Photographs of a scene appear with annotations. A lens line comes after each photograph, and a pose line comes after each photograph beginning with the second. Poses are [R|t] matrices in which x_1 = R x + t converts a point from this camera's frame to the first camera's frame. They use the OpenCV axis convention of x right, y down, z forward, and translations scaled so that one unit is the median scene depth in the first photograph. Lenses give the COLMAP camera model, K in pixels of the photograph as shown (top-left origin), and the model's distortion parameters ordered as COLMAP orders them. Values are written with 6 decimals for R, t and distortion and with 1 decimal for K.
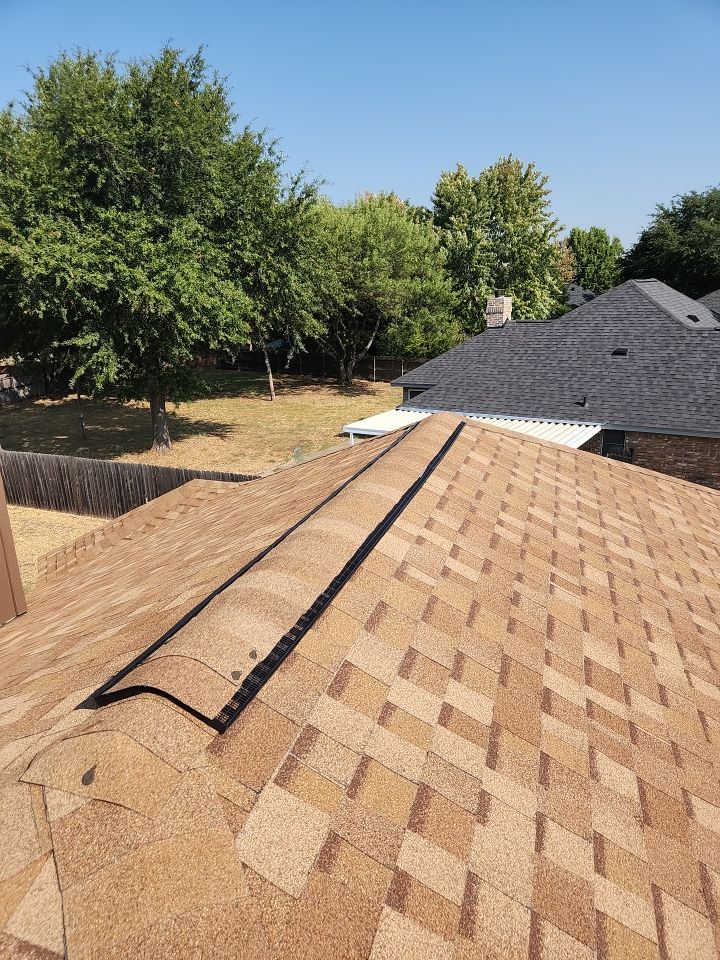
lens RADIAL K [[578.3, 0, 355.6], [0, 578.3, 482.5], [0, 0, 1]] dist [-0.031361, -0.012713]
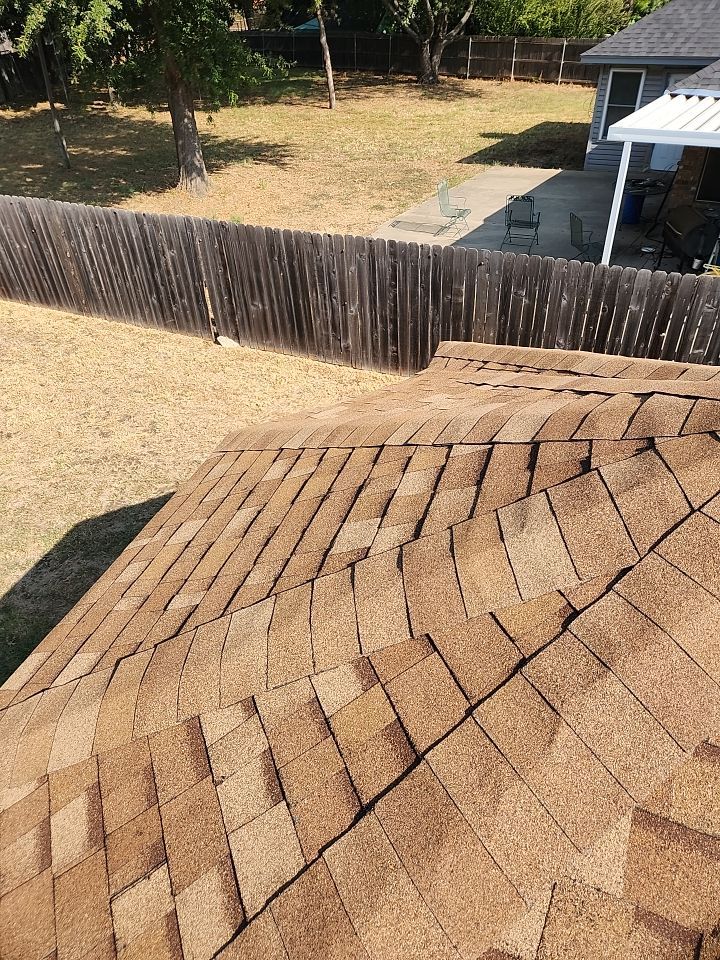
lens RADIAL K [[616.9, 0, 361.1], [0, 616.9, 478.9], [0, 0, 1]] dist [-0.009003, -0.003953]
pose [[0.999246, 0.016834, -0.034976, -0.104399], [-0.002407, 0.926204, 0.377016, -0.012544], [0.038742, -0.376647, 0.925546, 0.221239]]
